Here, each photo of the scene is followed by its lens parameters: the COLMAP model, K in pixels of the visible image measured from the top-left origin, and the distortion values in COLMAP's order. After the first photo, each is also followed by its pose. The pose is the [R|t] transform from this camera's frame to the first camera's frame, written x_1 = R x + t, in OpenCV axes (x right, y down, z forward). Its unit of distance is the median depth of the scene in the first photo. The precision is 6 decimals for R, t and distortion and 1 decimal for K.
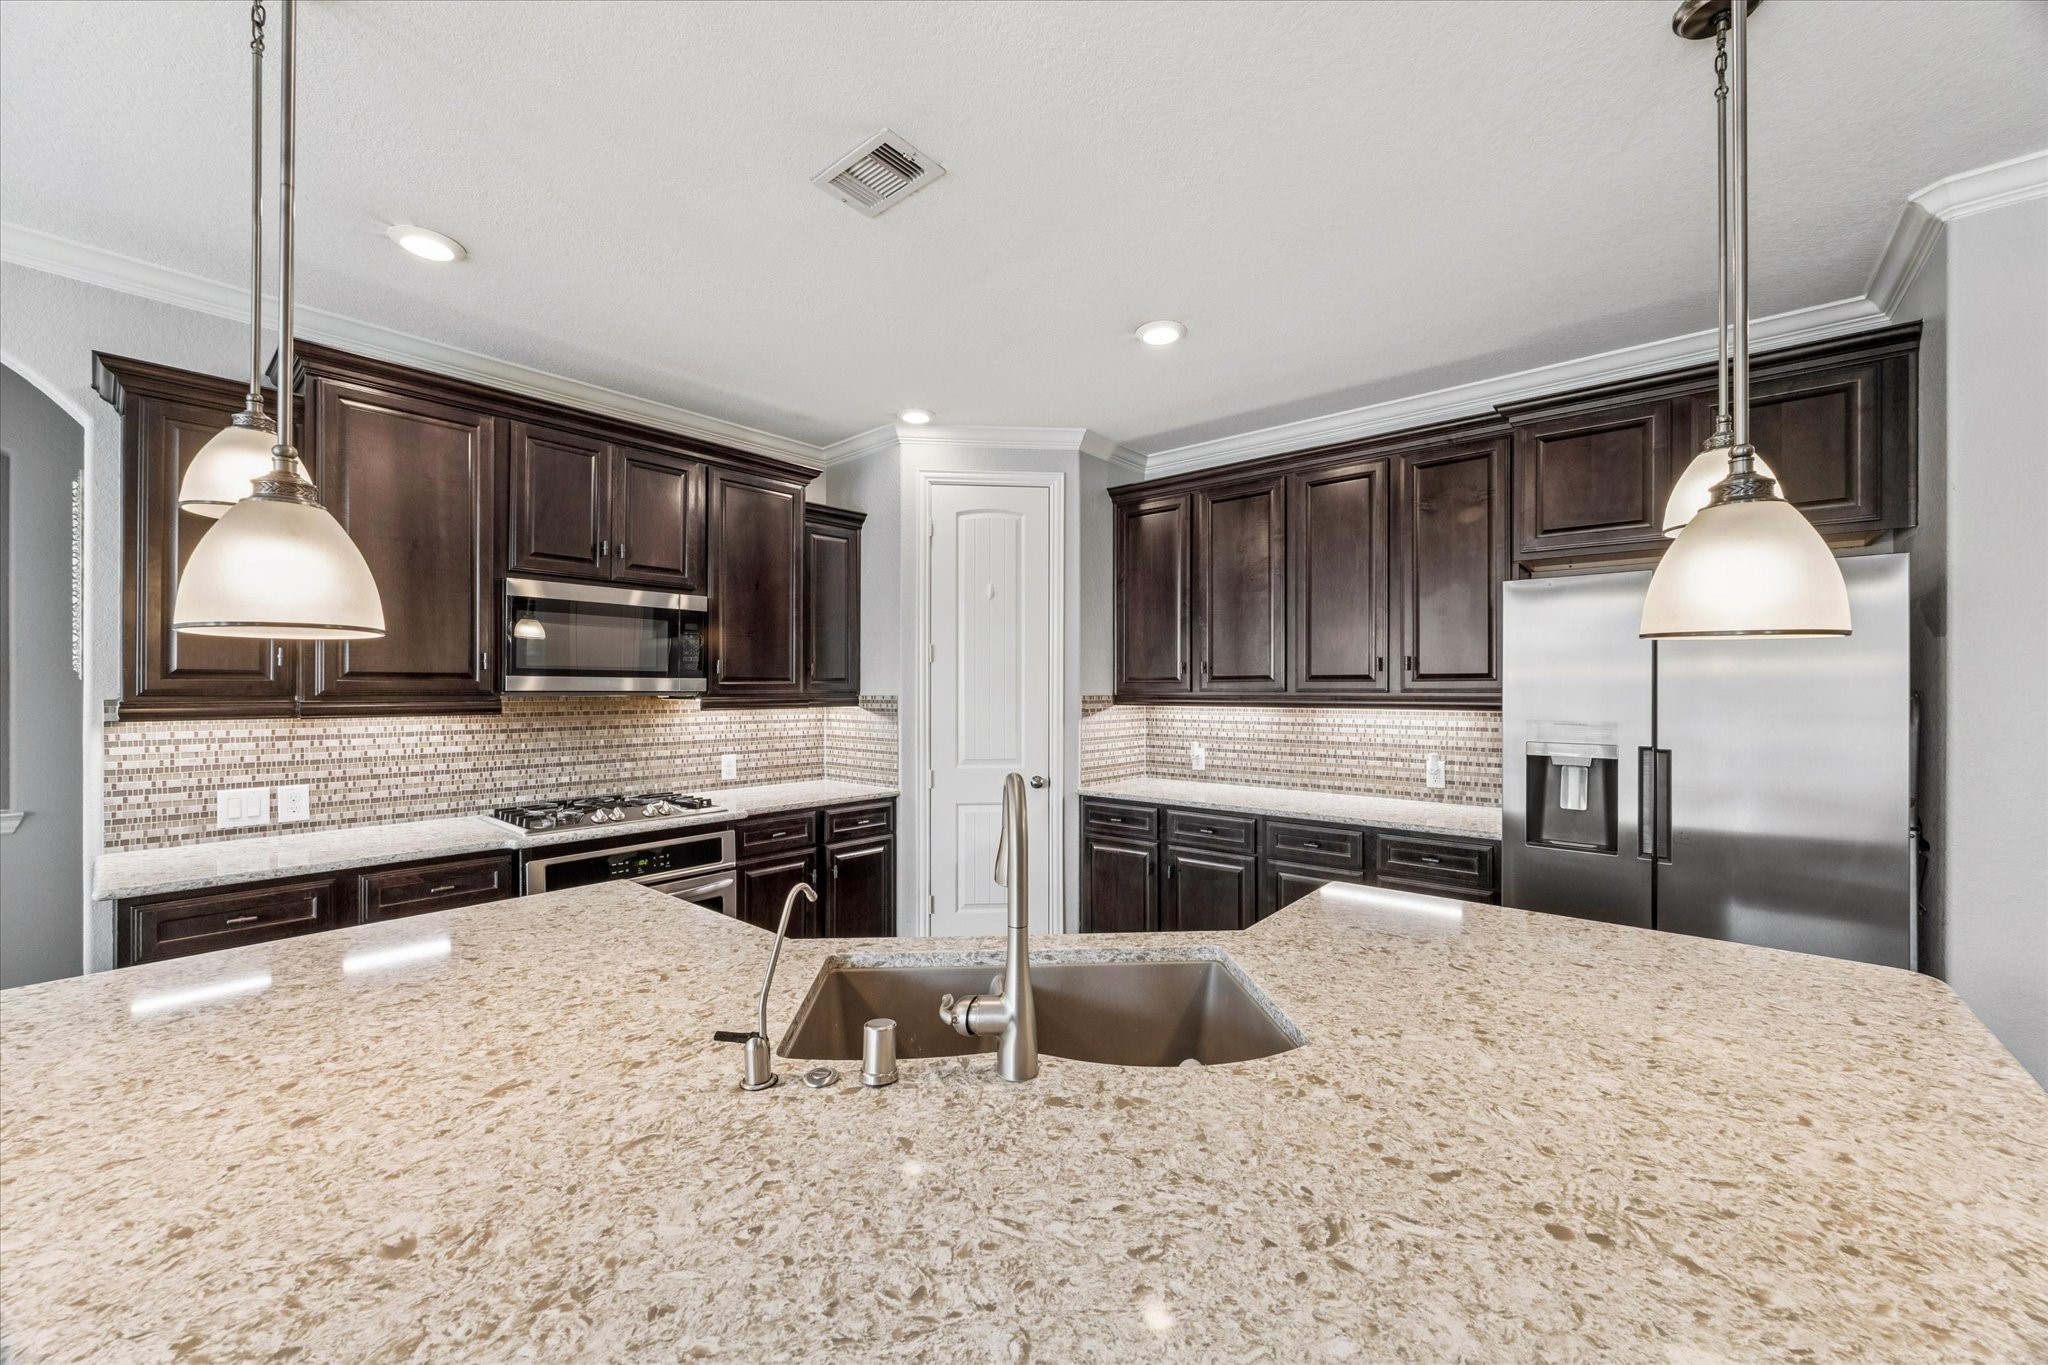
lens RADIAL K [[779.2, 0, 1034.5], [0, 779.2, 686.9], [0, 0, 1]] dist [-0.010185, 0.000686]
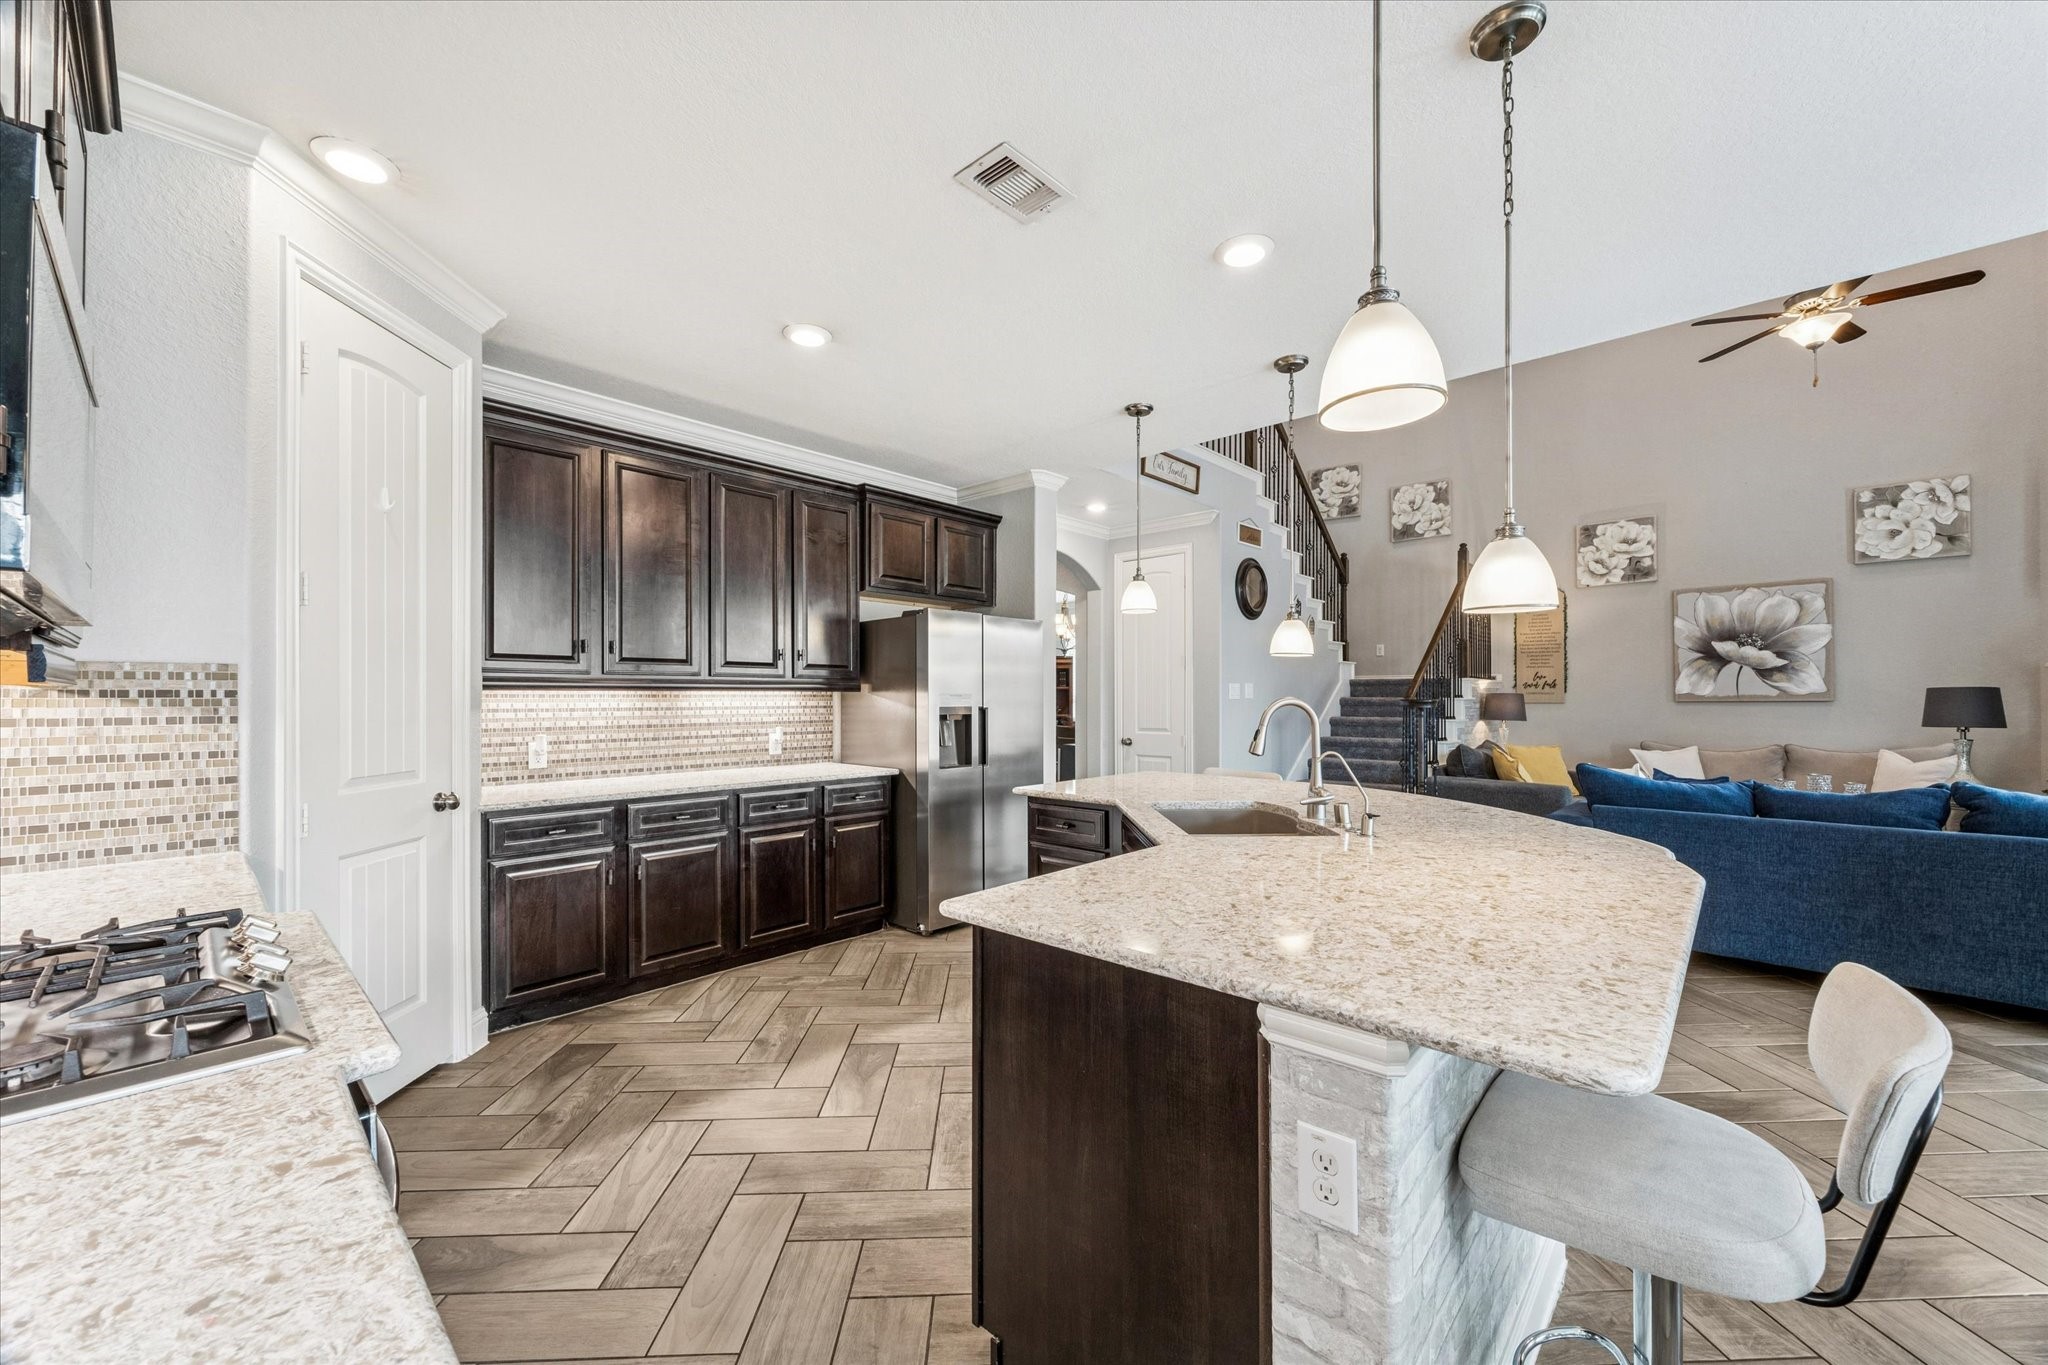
lens RADIAL K [[779.2, 0, 1038.8], [0, 779.2, 694.2], [0, 0, 1]] dist [-0.010185, 0.000686]
pose [[0.035563, 0.003754, 0.999360, -0.676086], [-0.001573, 0.999992, -0.003700, 0.032631], [-0.999366, -0.001440, 0.035569, 0.483911]]
